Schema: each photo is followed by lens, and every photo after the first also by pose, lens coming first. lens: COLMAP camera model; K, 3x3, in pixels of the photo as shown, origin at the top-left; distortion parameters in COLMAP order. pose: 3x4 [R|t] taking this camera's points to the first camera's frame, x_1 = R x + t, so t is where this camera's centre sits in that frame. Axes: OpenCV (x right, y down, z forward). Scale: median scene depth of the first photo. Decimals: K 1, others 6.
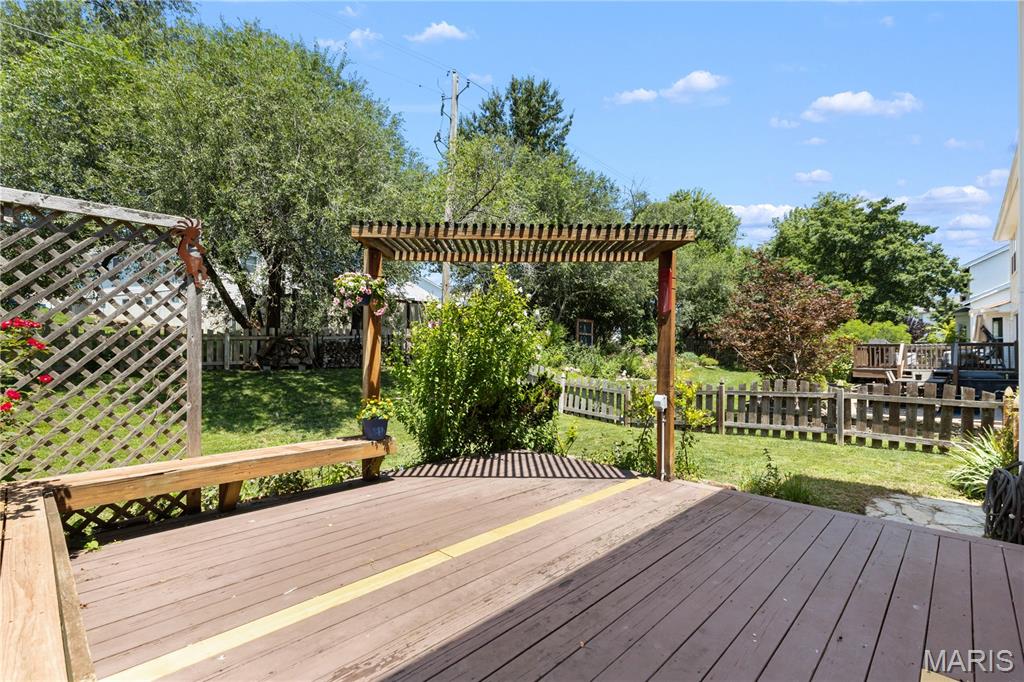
lens RADIAL K [[467.0, 0, 509.7], [0, 467.0, 342.7], [0, 0, 1]] dist [0.001601, -0.001100]
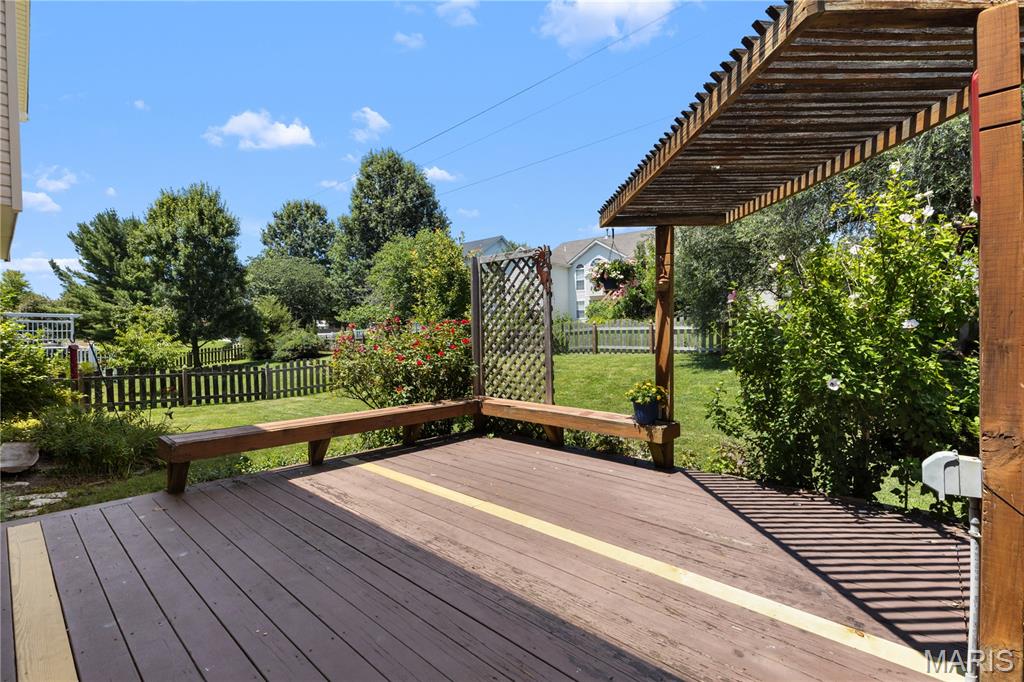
lens RADIAL K [[467.0, 0, 509.6], [0, 467.0, 341.4], [0, 0, 1]] dist [0.001601, -0.001100]
pose [[0.029545, 0.008858, -0.999524, 0.733799], [0.017225, 0.999808, 0.009369, 0.022338], [0.999415, -0.017493, 0.029387, 0.739898]]
